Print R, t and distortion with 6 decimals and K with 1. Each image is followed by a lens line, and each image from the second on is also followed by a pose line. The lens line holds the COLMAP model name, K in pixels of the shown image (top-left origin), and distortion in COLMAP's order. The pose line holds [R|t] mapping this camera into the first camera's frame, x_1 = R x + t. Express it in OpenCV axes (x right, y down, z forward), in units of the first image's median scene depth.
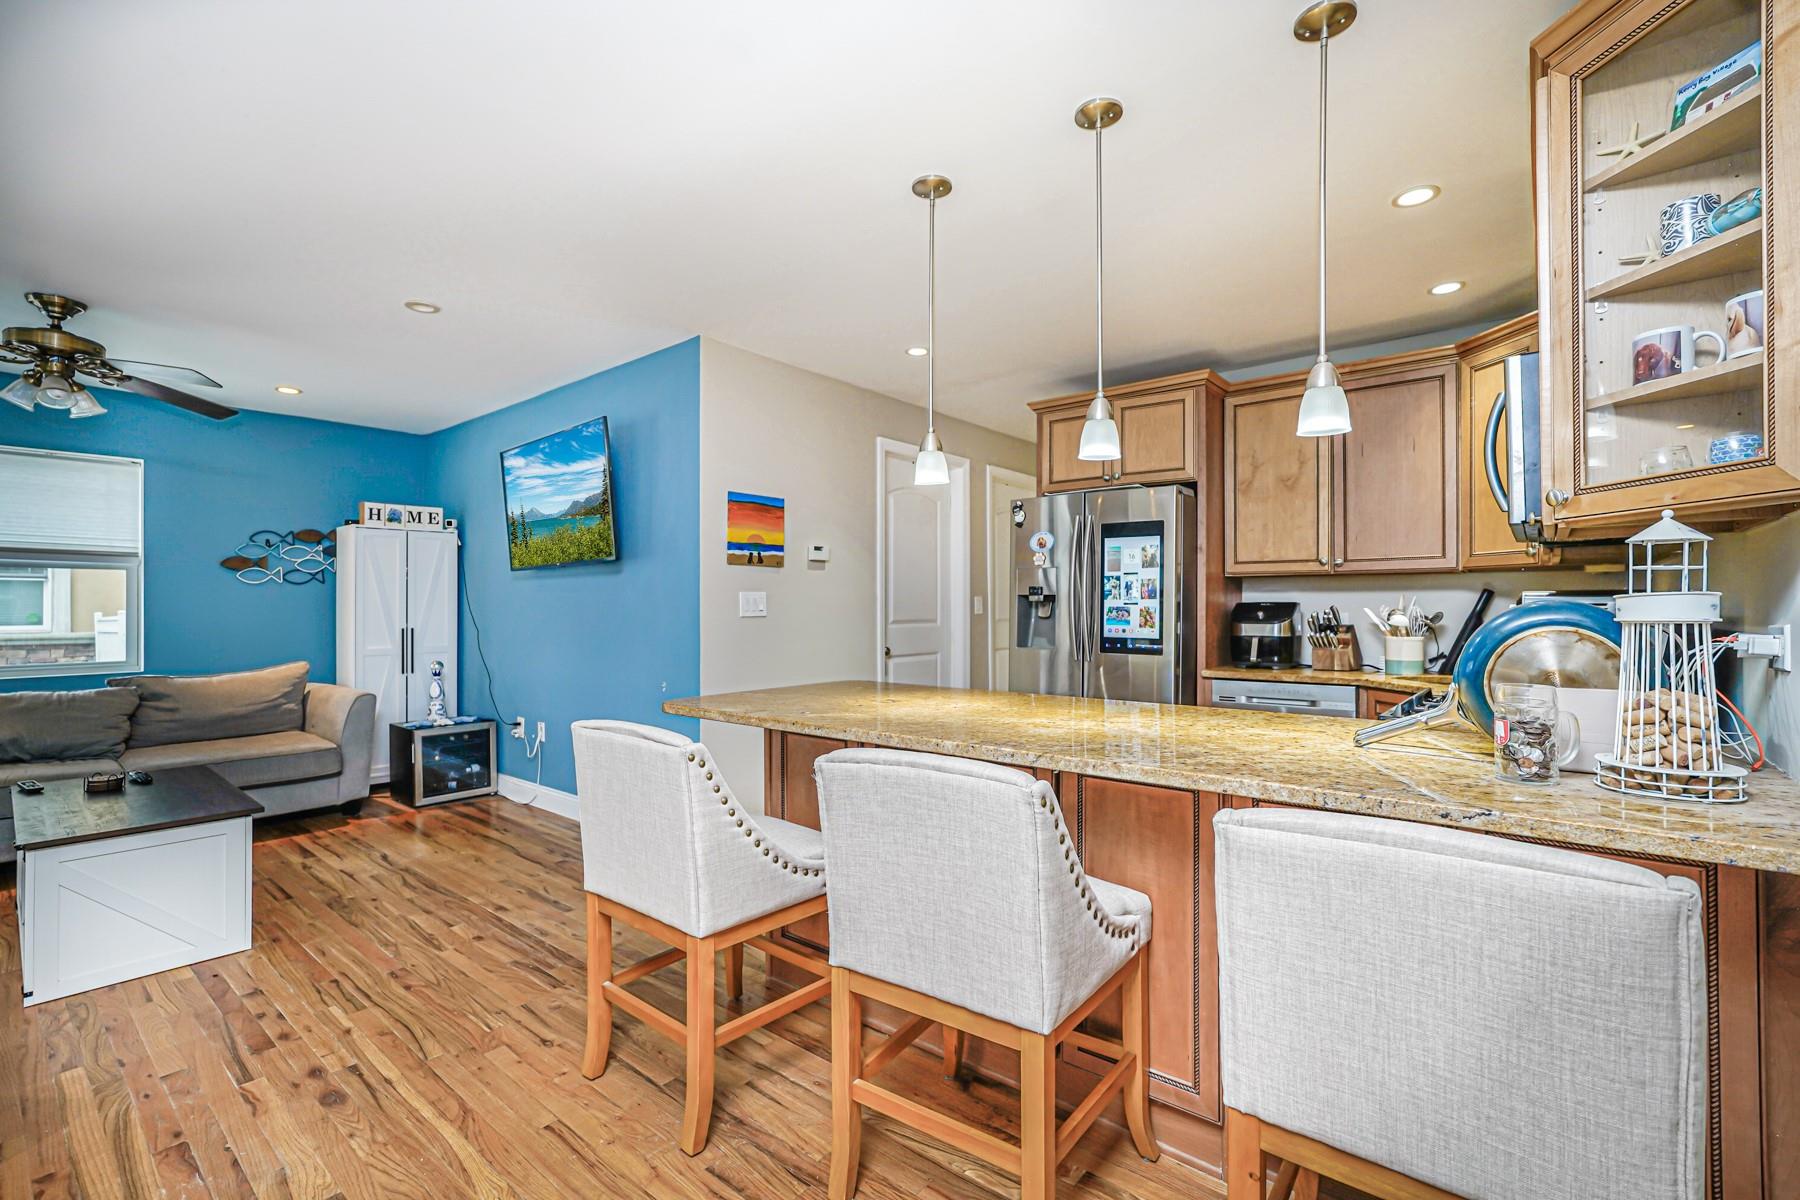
lens RADIAL K [[798.7, 0, 892.4], [0, 798.7, 603.9], [0, 0, 1]] dist [-0.001876, 0.005119]
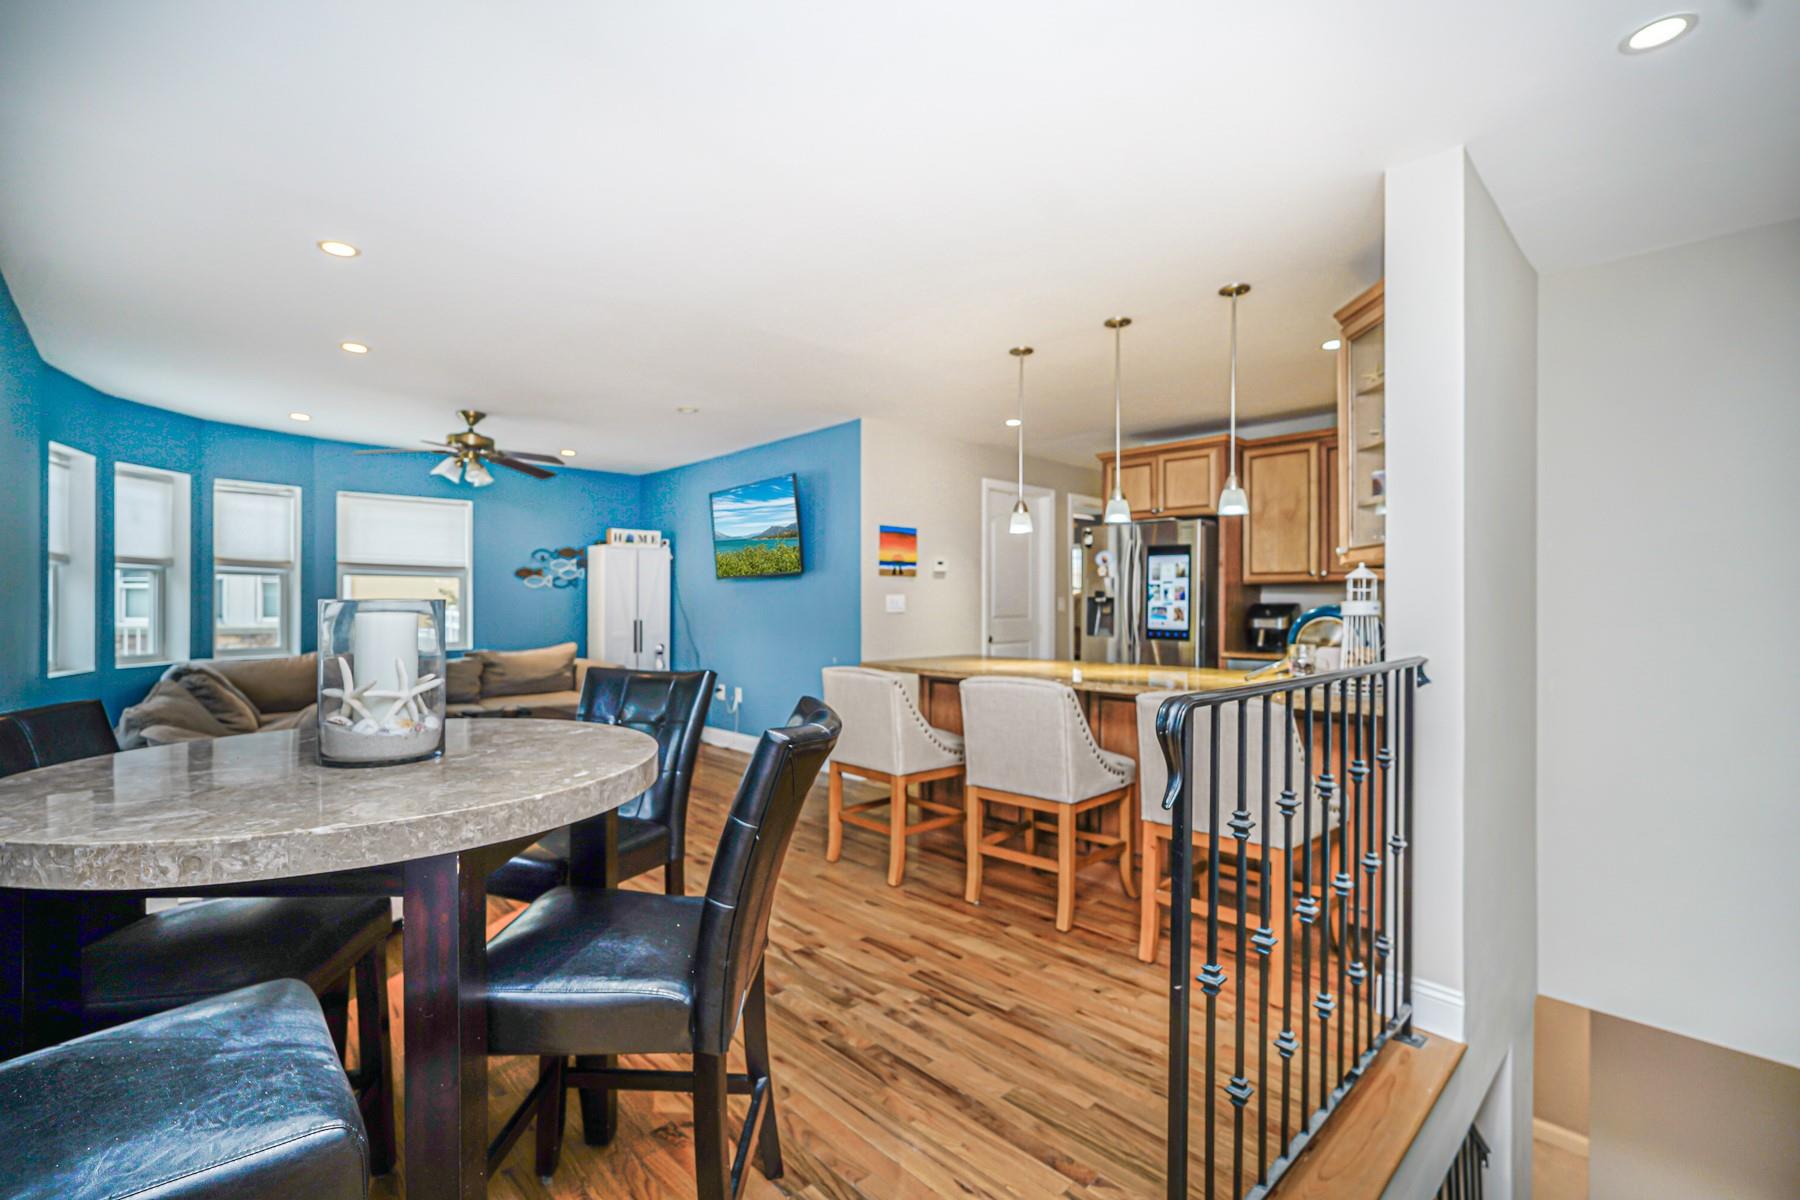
lens RADIAL K [[793.1, 0, 902.2], [0, 793.1, 604.1], [0, 0, 1]] dist [-0.011983, 0.000604]
pose [[0.994021, 0.002727, -0.109151, -0.009280], [-0.002366, 0.999991, 0.003442, -0.003490], [0.109160, -0.003163, 0.994019, -0.396624]]
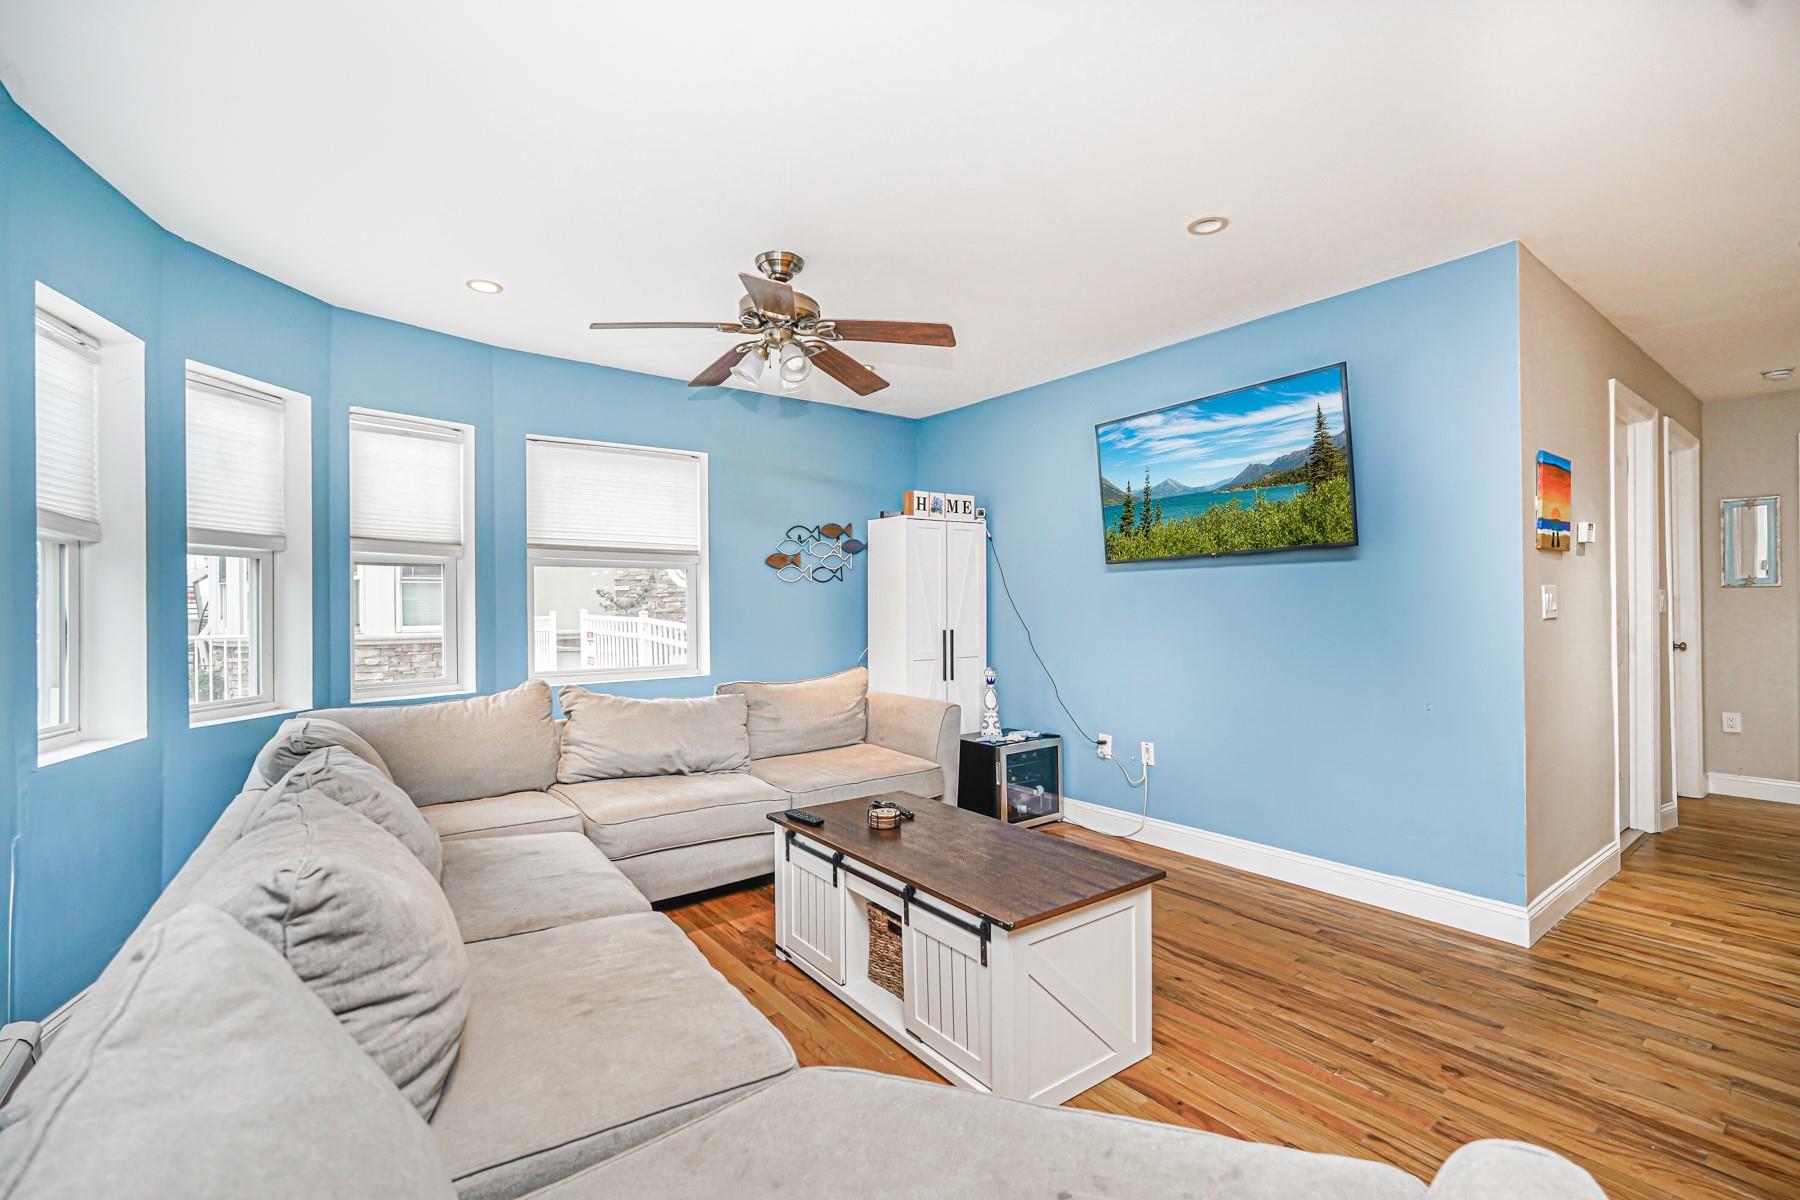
lens RADIAL K [[793.1, 0, 902.2], [0, 793.1, 604.1], [0, 0, 1]] dist [-0.011983, 0.000604]
pose [[0.976718, -0.005834, -0.214448, -0.609701], [0.006667, 0.999973, 0.003161, -0.002239], [0.214424, -0.004518, 0.976730, 0.152232]]
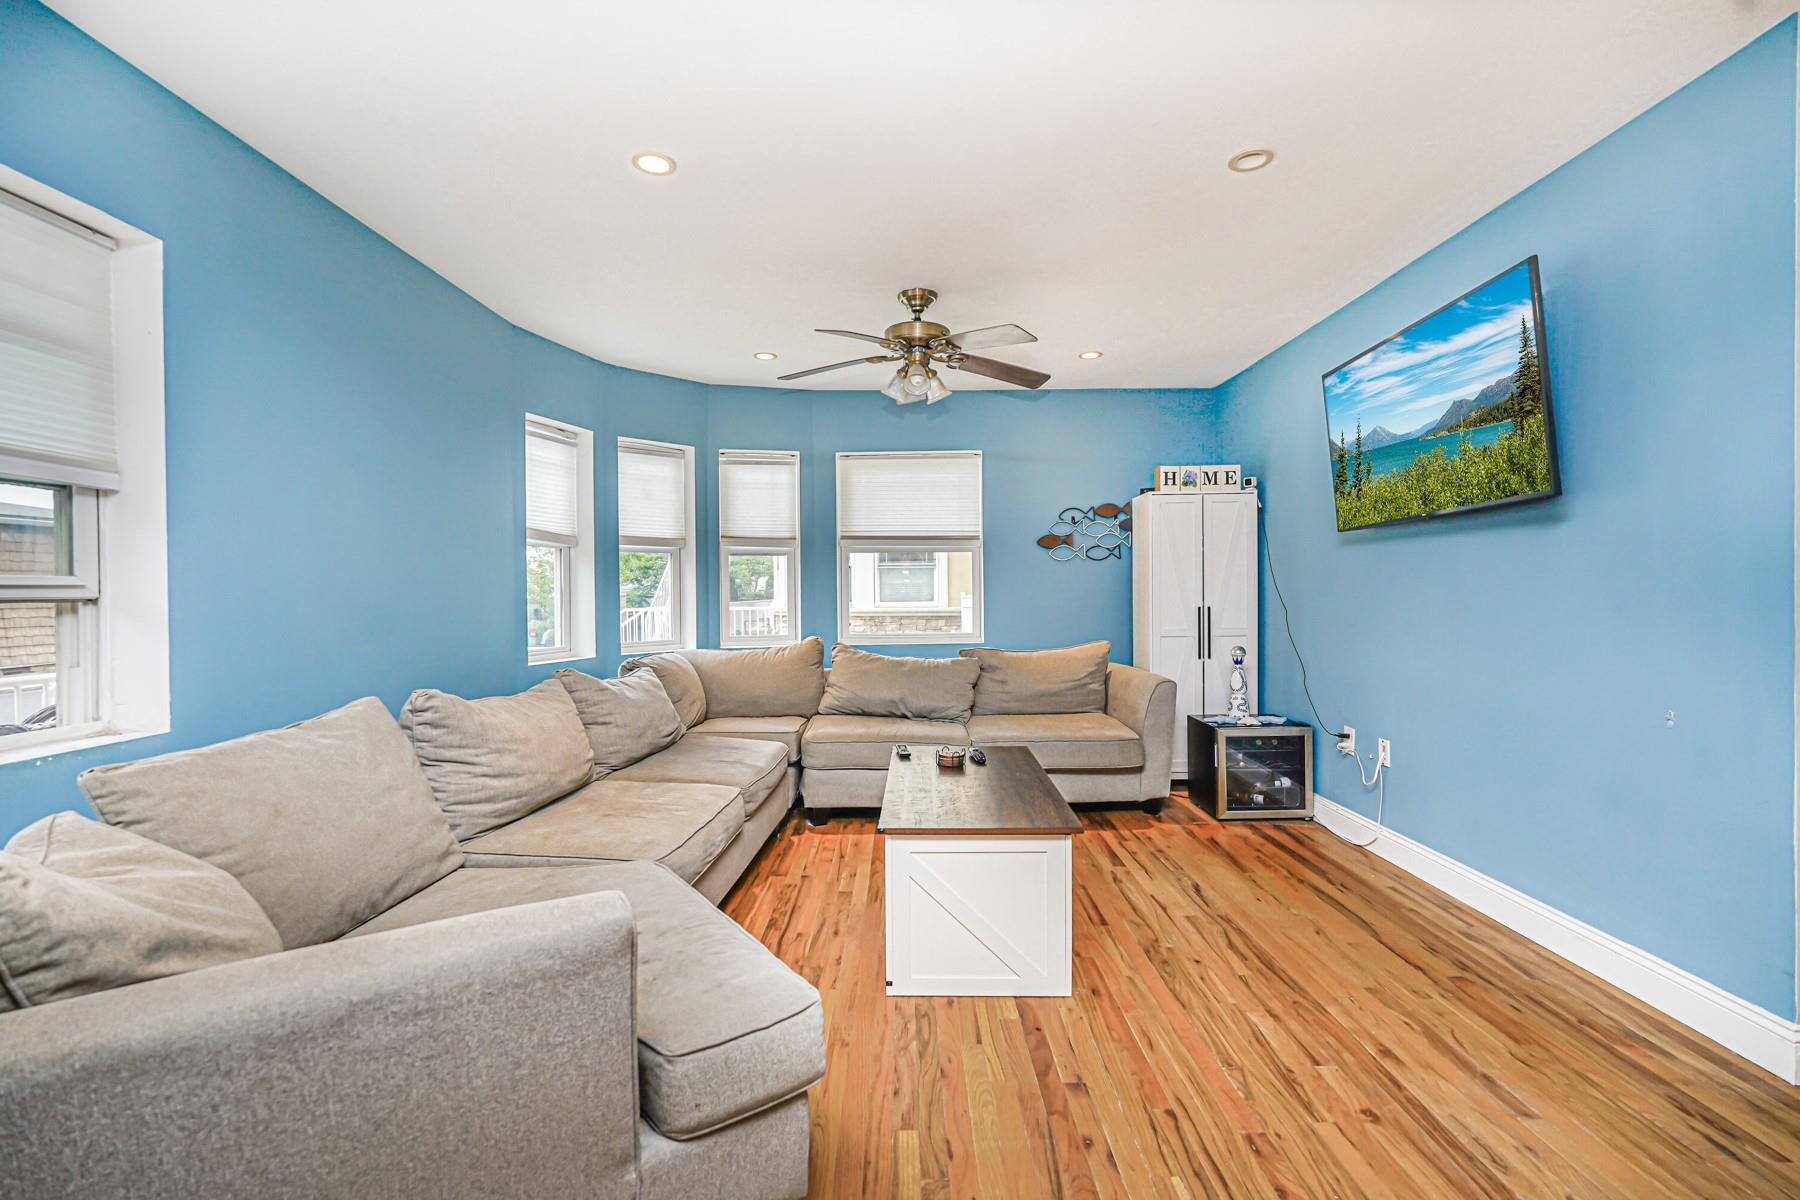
lens RADIAL K [[794.5, 0, 900.0], [0, 794.5, 600.0], [0, 0, 1]] dist [-0.009896, 0.006714]
pose [[0.645726, 0.004815, -0.763554, -0.209951], [0.010318, 0.999834, 0.015031, 0.008979], [0.763500, -0.017584, 0.645569, 0.247173]]
